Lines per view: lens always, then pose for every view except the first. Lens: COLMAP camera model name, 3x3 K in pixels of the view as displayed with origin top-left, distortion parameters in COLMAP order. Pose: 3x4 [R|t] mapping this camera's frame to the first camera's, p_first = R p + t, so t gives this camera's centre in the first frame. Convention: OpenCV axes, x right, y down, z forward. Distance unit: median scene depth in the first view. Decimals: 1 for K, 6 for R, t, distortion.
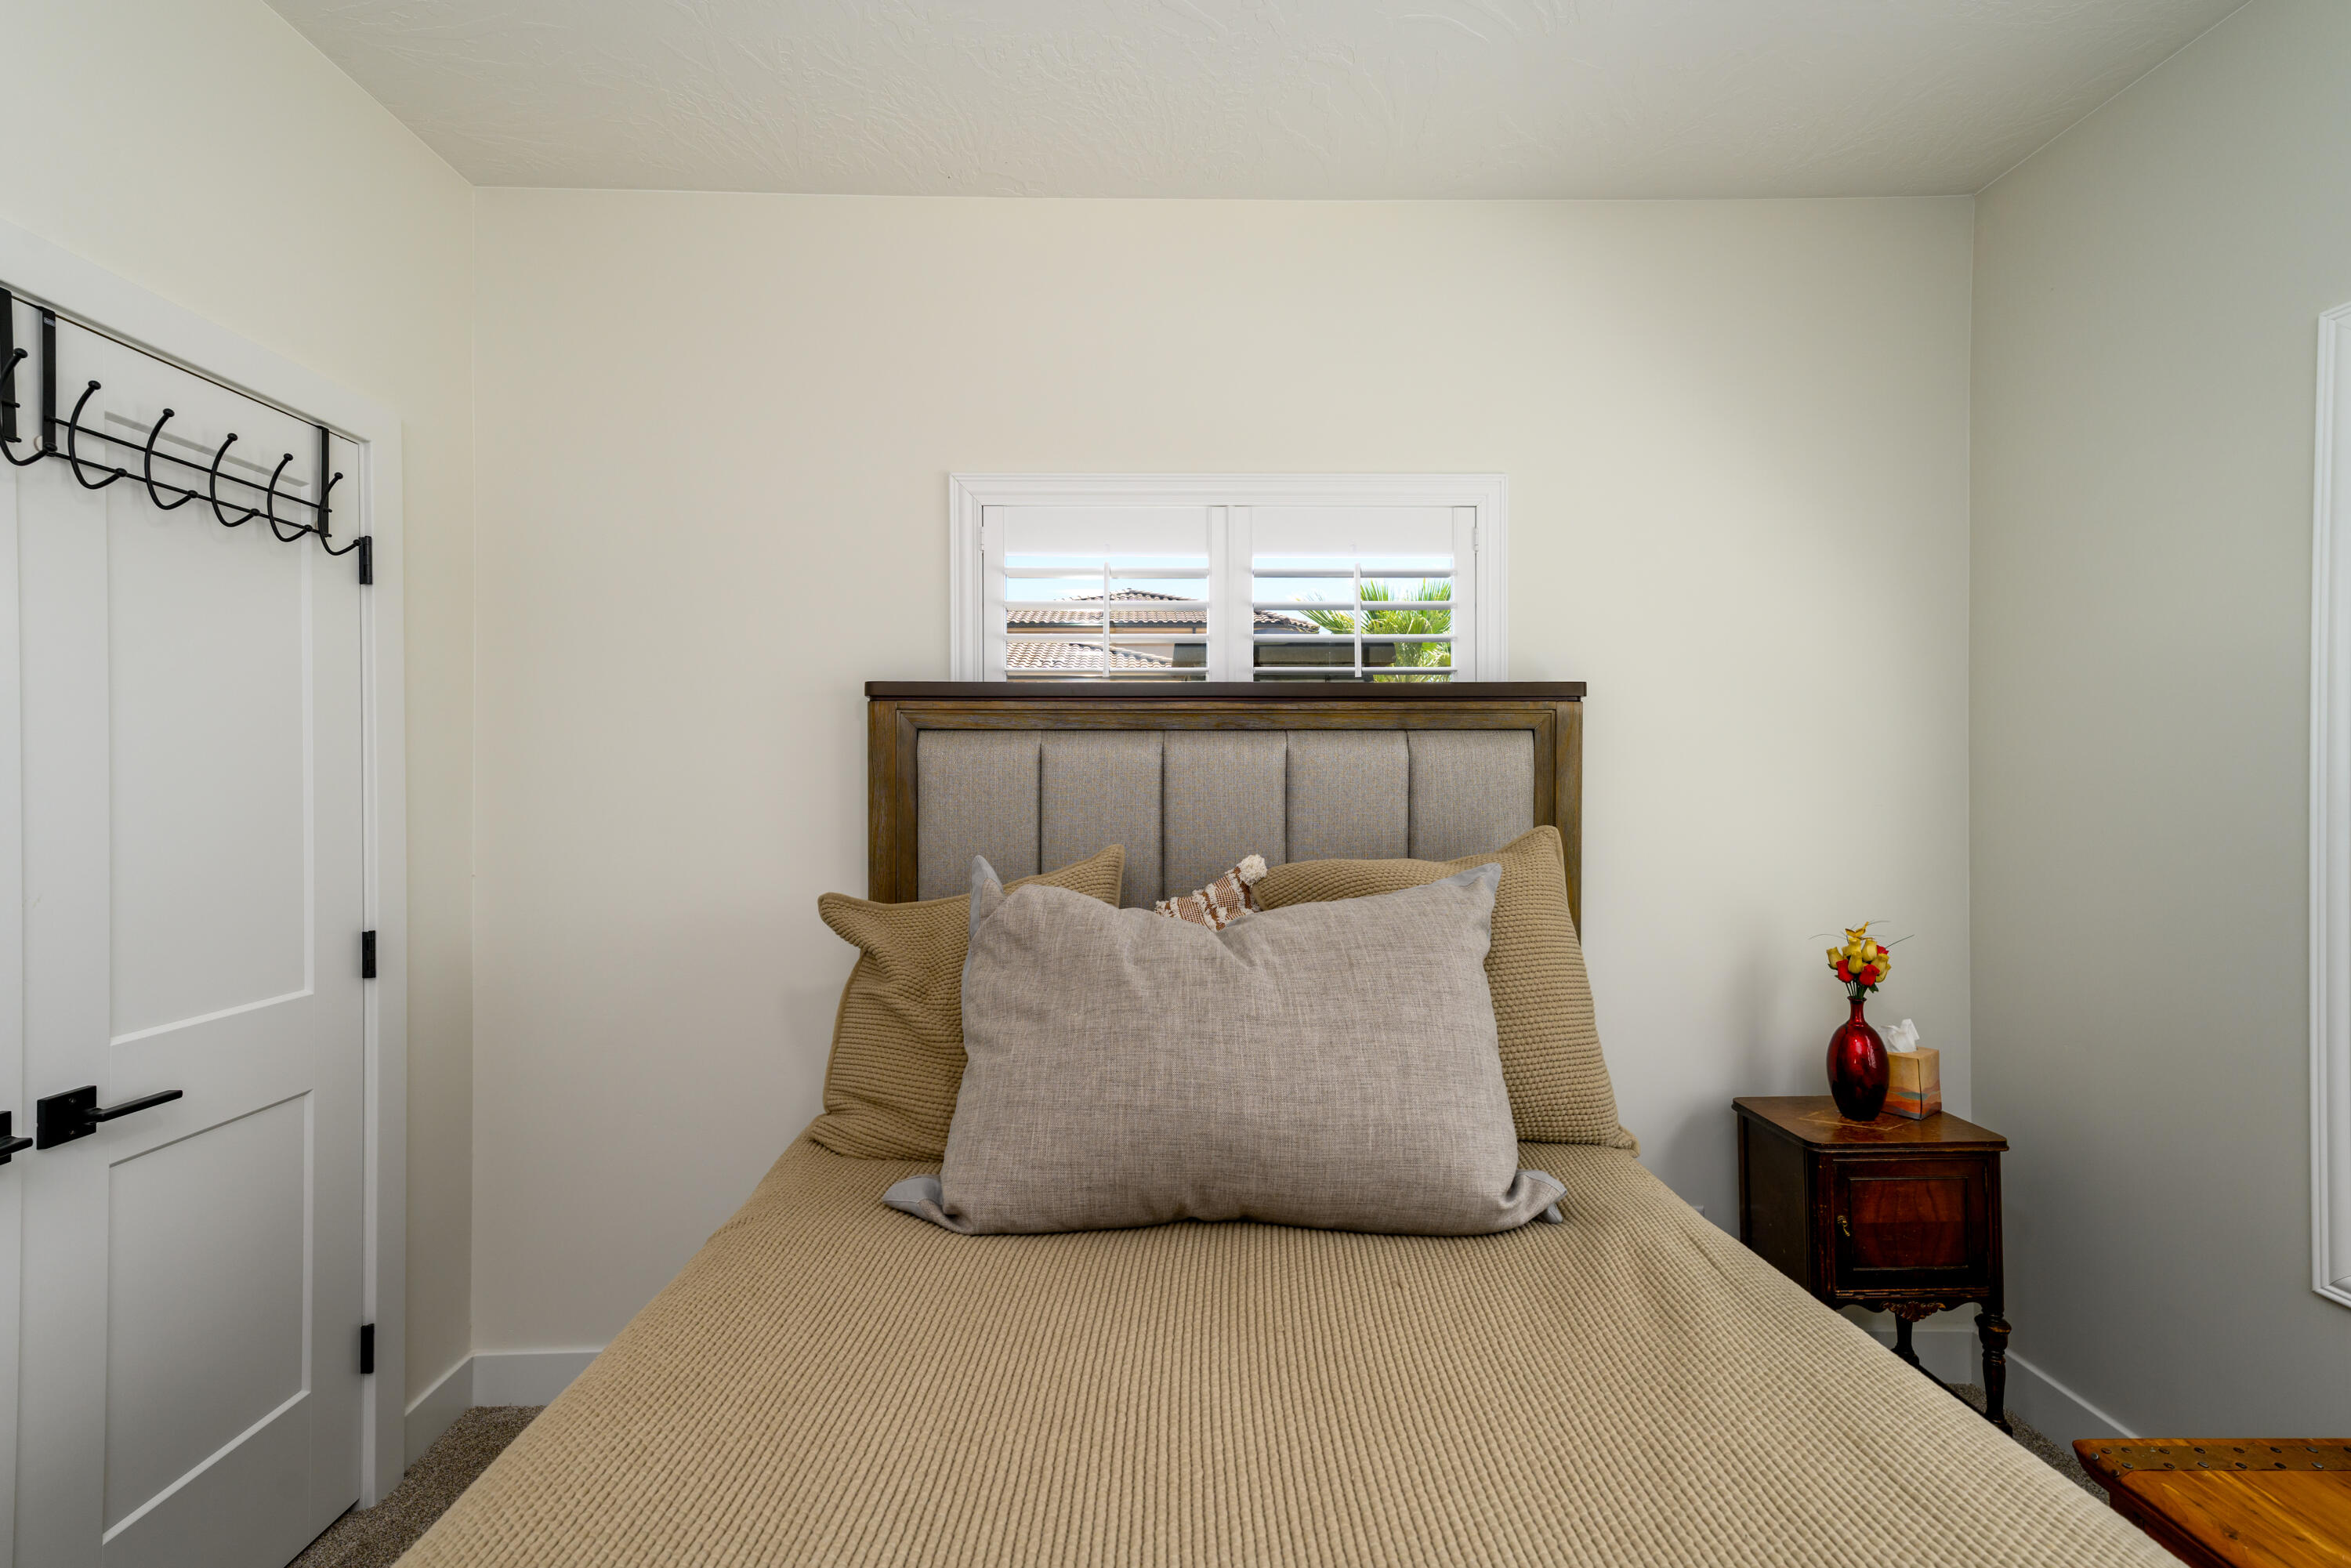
lens RADIAL K [[1031.8, 0, 1180.7], [0, 1031.8, 774.2], [0, 0, 1]] dist [0.019836, 0.000284]
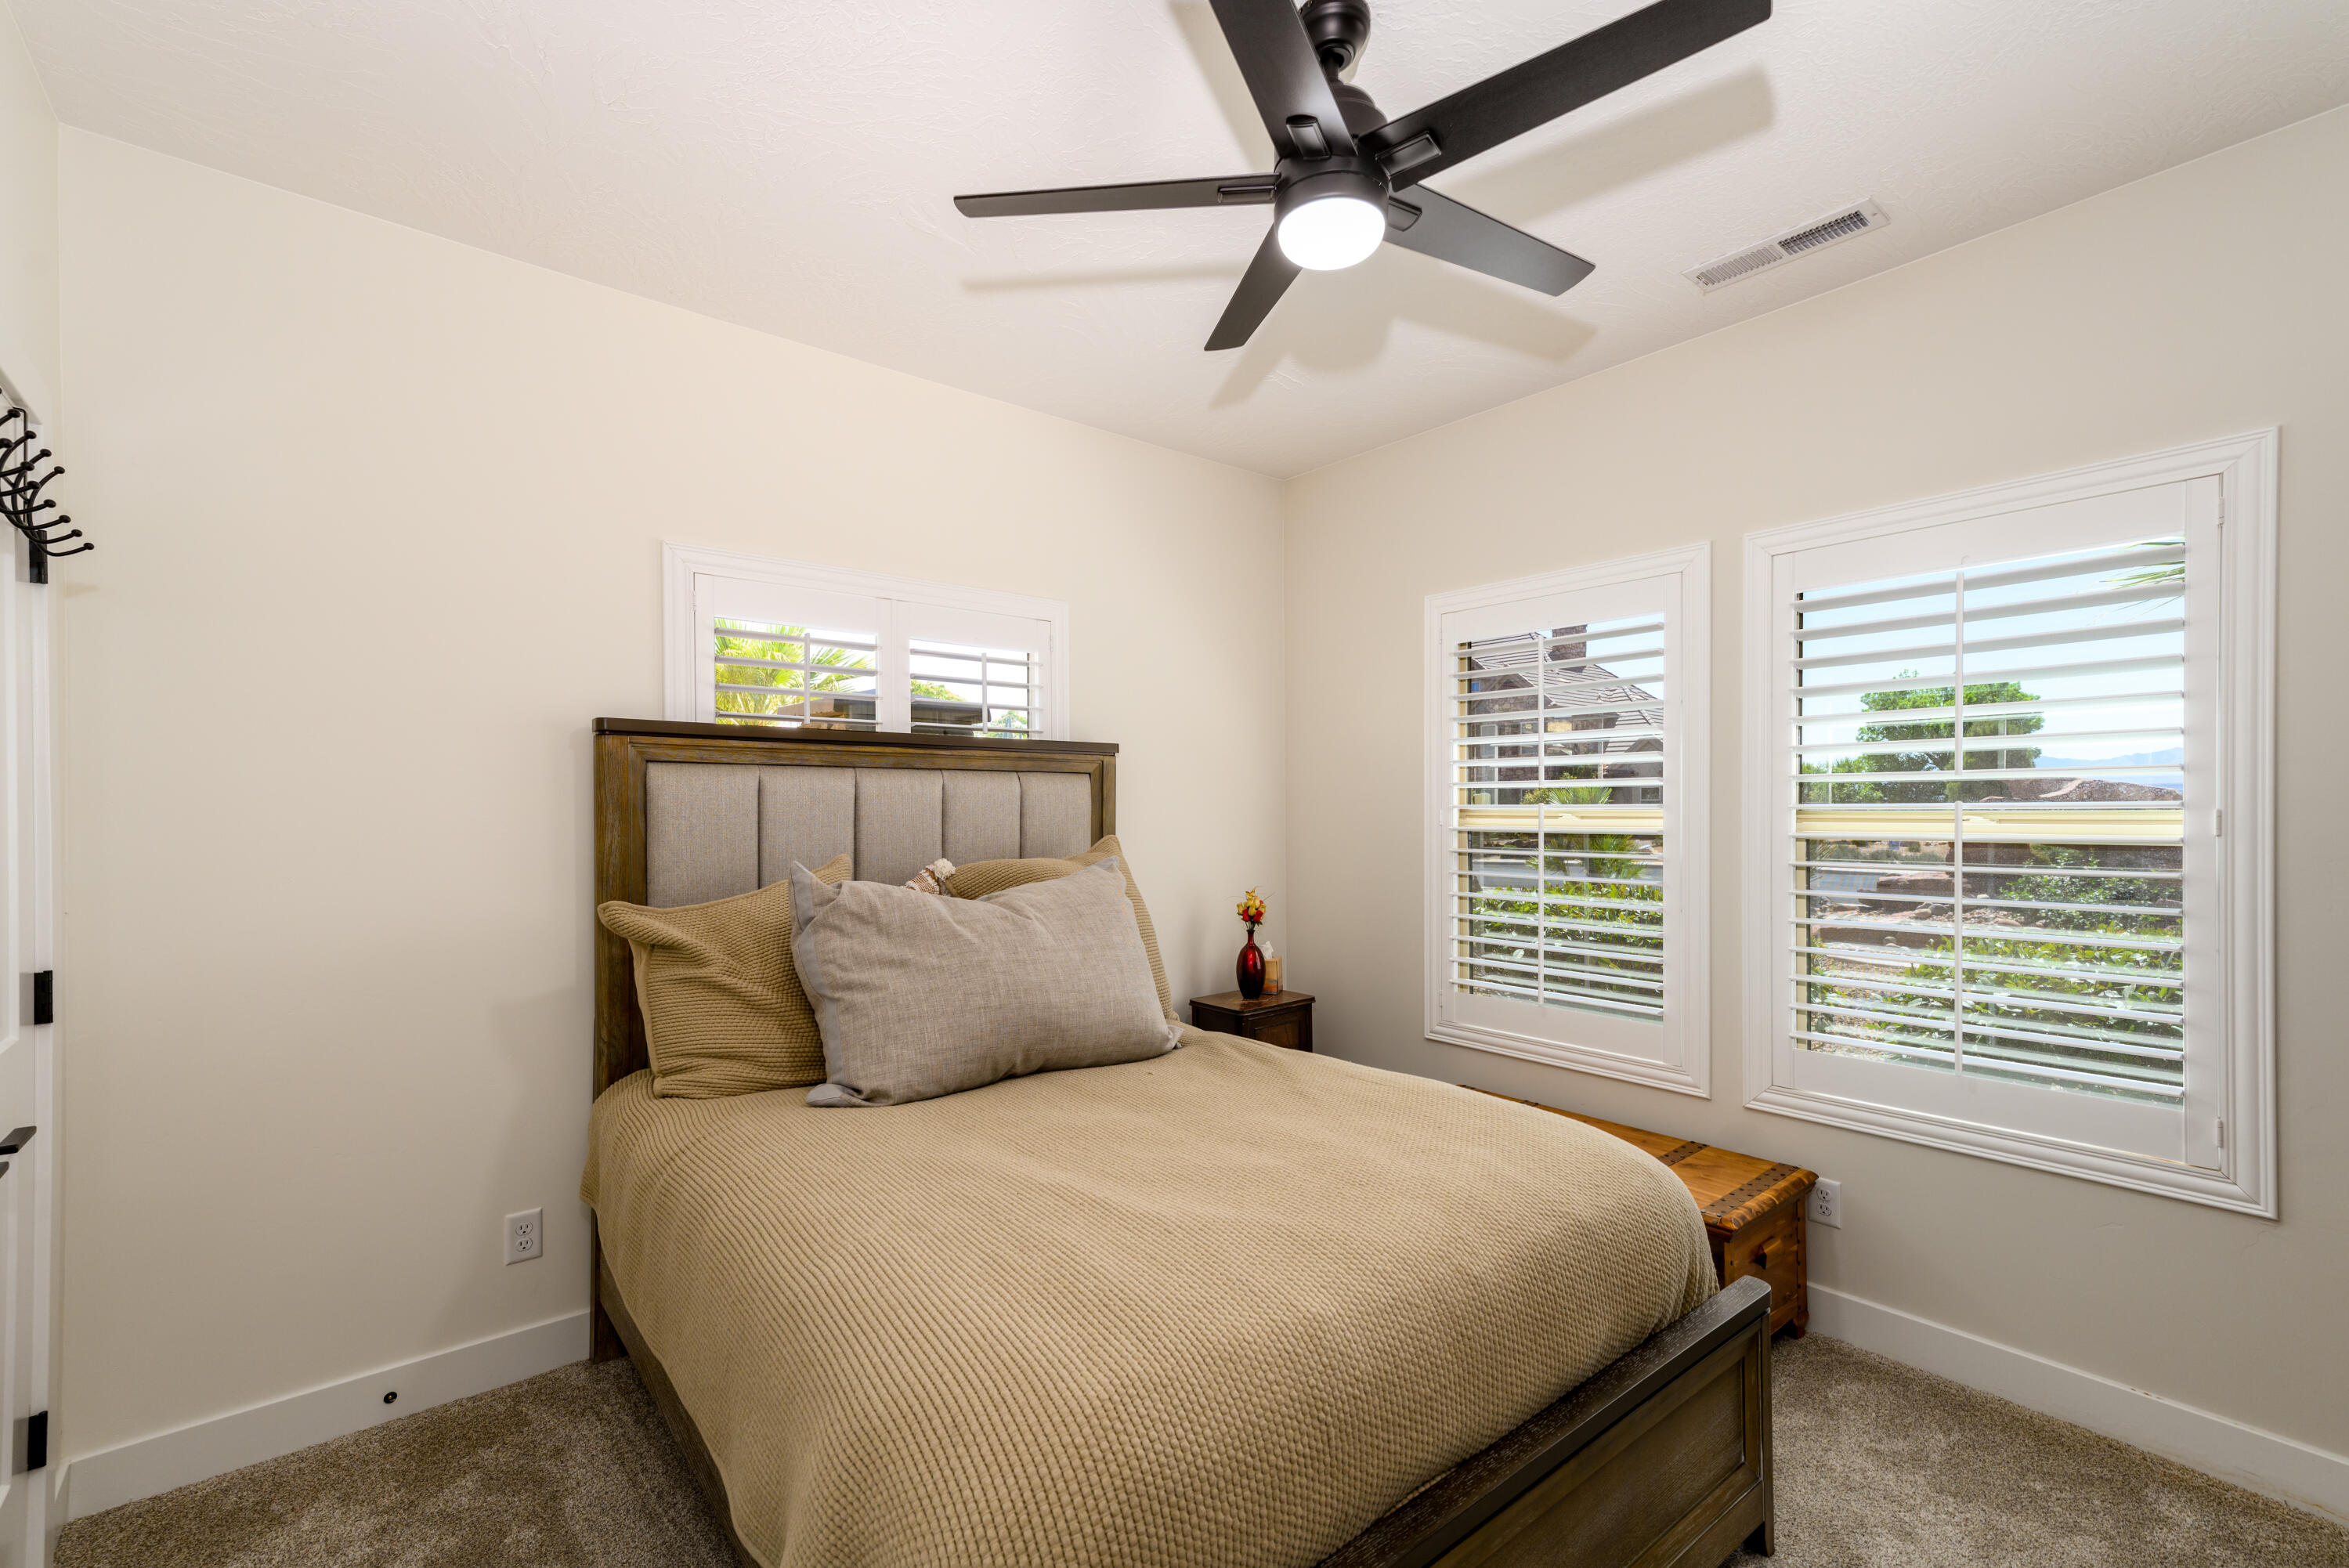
lens RADIAL K [[1030.9, 0, 1172.8], [0, 1030.9, 791.3], [0, 0, 1]] dist [0.019836, 0.000284]
pose [[0.783513, 0.011663, 0.621266, -0.543181], [-0.003754, 0.999894, -0.014037, 0.004597], [-0.621364, 0.008666, 0.783474, -0.289548]]
